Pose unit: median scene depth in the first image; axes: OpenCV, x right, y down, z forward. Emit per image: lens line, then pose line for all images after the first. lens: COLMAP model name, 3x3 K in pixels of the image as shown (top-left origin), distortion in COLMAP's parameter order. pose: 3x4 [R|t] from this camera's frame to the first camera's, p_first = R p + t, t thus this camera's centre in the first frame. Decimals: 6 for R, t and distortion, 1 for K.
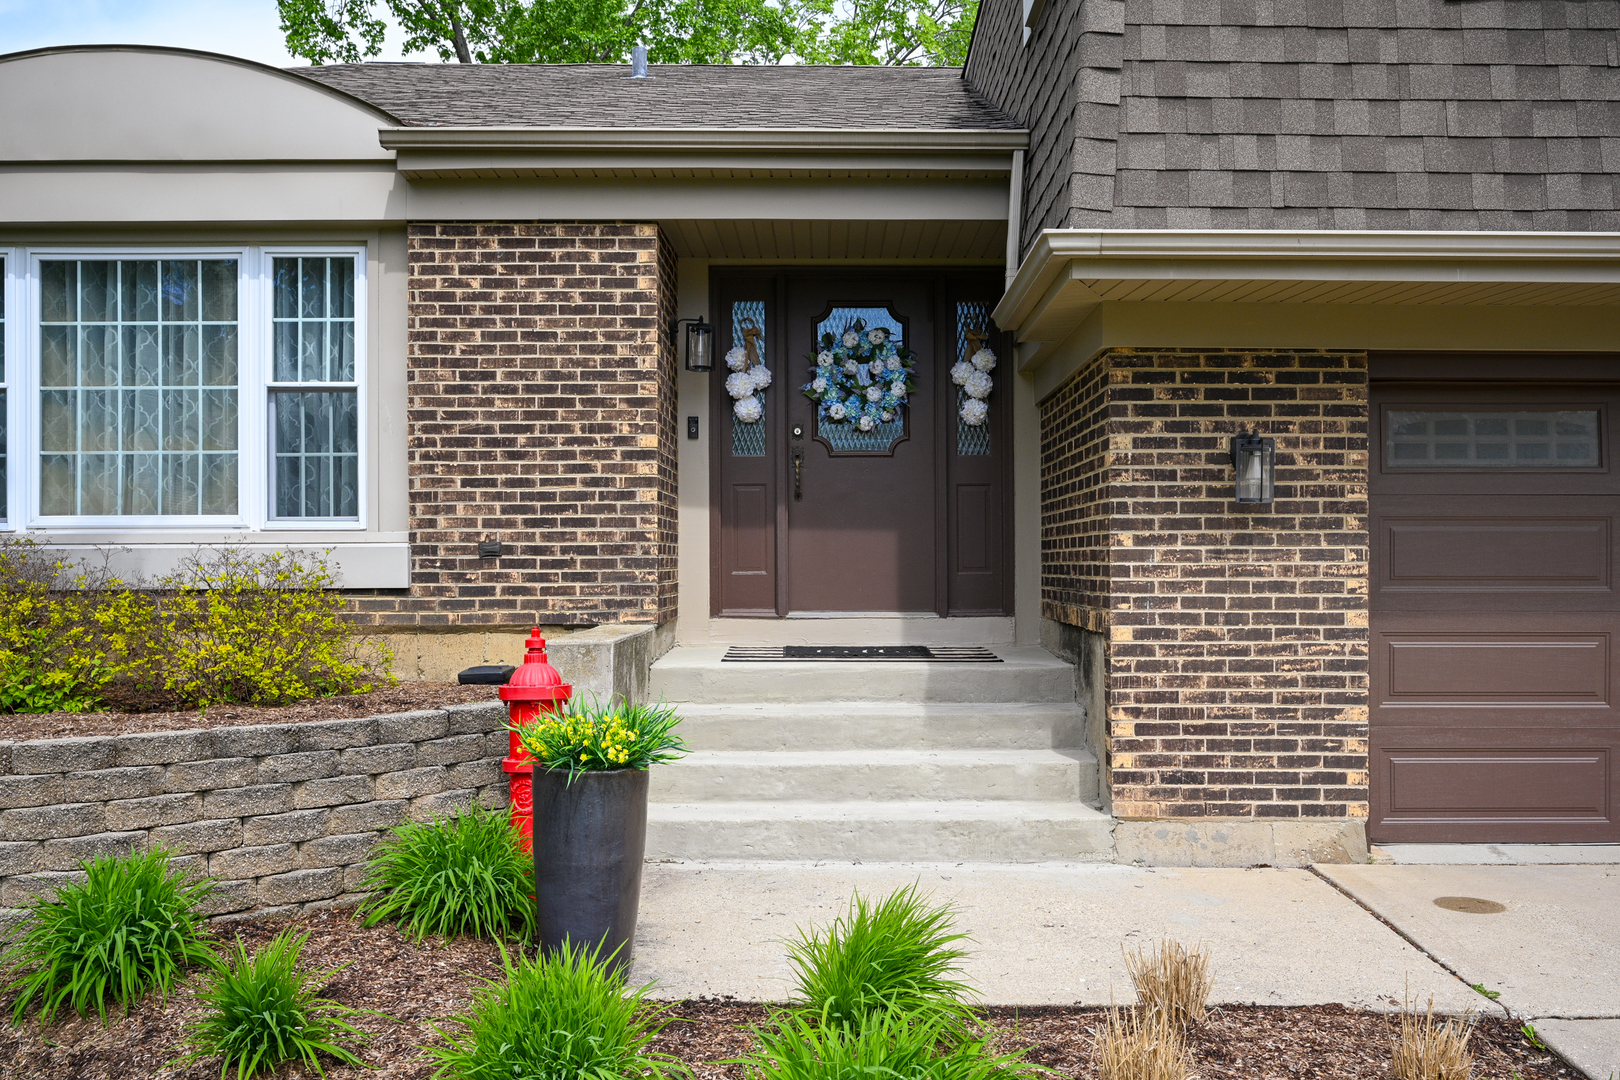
lens RADIAL K [[1291.3, 0, 809.7], [0, 1291.3, 541.4], [0, 0, 1]] dist [-0.005977, -0.002200]
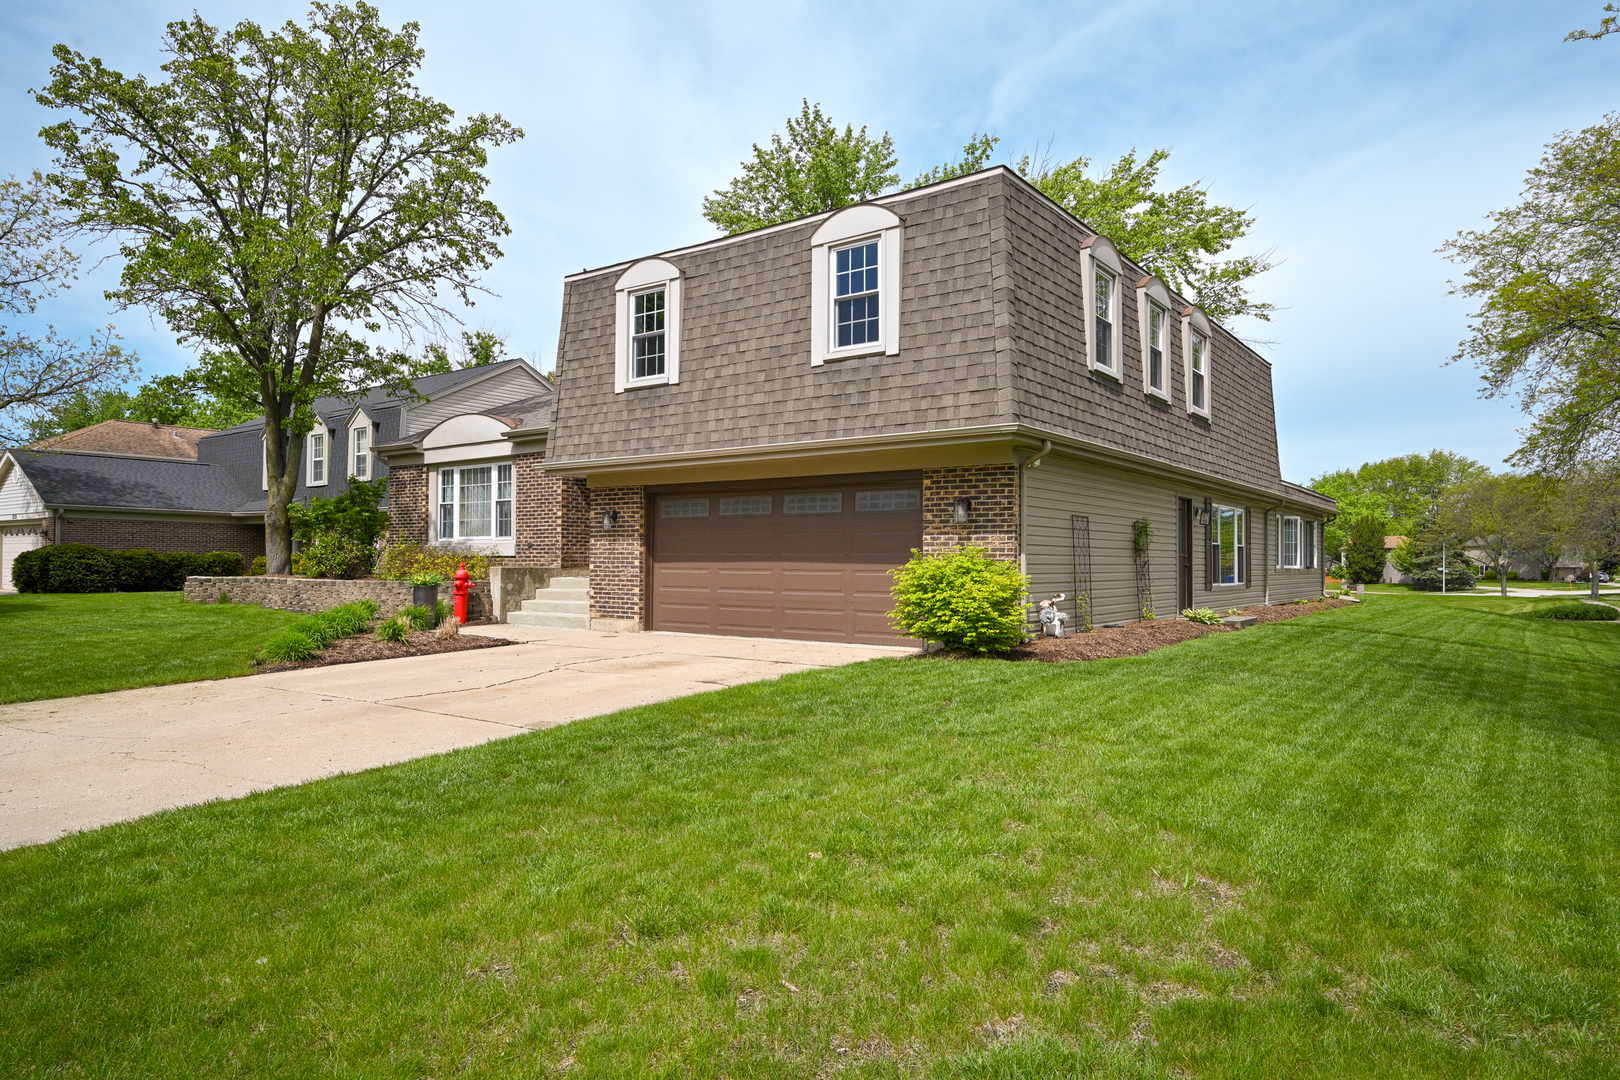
lens RADIAL K [[983.4, 0, 813.1], [0, 983.4, 540.5], [0, 0, 1]] dist [0.007087, 0.000891]
pose [[0.801385, -0.006518, -0.598113, 2.329798], [-0.007178, 0.999764, -0.020512, 0.050167], [0.598106, 0.020732, 0.801149, -0.818542]]
